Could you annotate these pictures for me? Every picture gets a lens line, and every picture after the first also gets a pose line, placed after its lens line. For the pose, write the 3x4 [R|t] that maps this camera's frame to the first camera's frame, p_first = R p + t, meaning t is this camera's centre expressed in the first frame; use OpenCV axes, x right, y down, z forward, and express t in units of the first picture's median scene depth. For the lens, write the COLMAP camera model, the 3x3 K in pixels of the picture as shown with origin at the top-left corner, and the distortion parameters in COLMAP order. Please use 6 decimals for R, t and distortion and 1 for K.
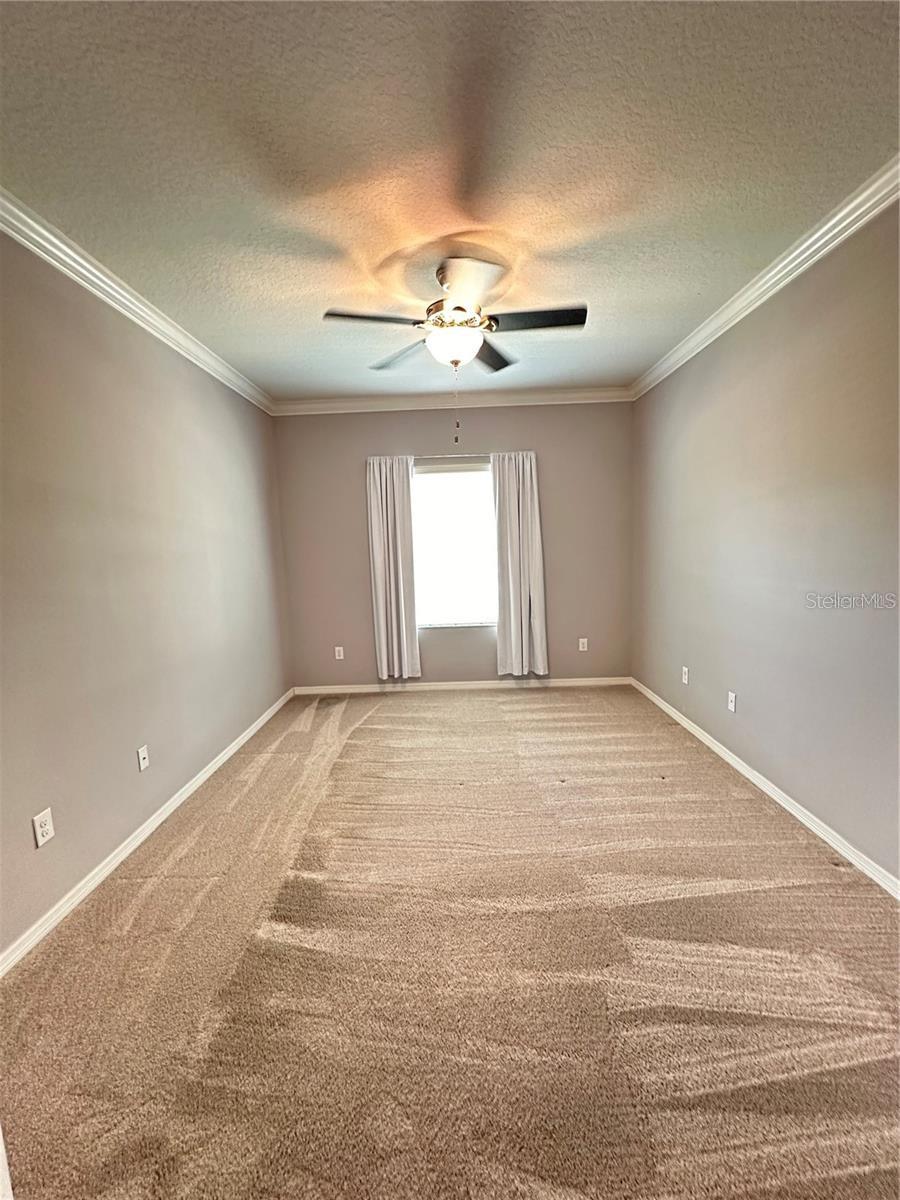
lens RADIAL K [[485.4, 0, 455.3], [0, 485.4, 605.1], [0, 0, 1]] dist [-0.000523, 0.000024]
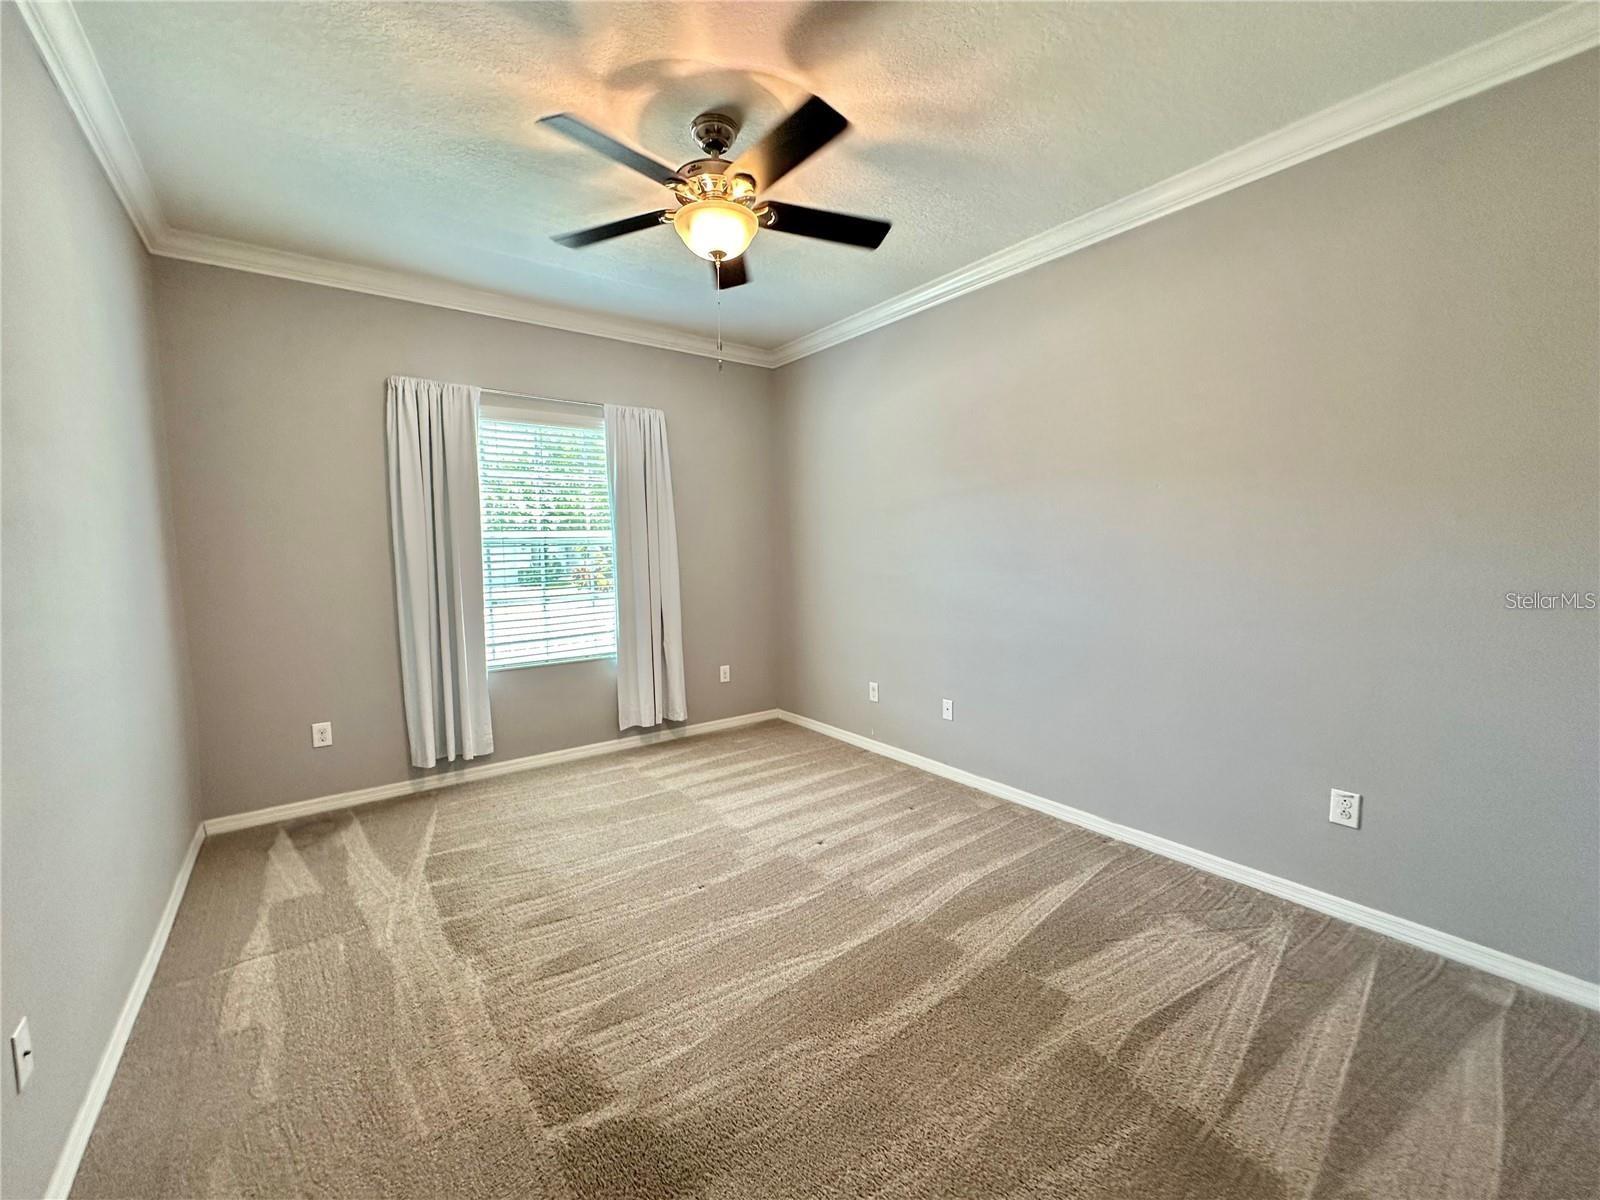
lens RADIAL K [[647.2, 0, 805.1], [0, 647.2, 592.9], [0, 0, 1]] dist [-0.000523, 0.000024]
pose [[0.788042, -0.017374, 0.615377, -0.375556], [0.064374, 0.996447, -0.054304, 0.028551], [-0.612247, 0.082408, 0.786360, 0.181106]]
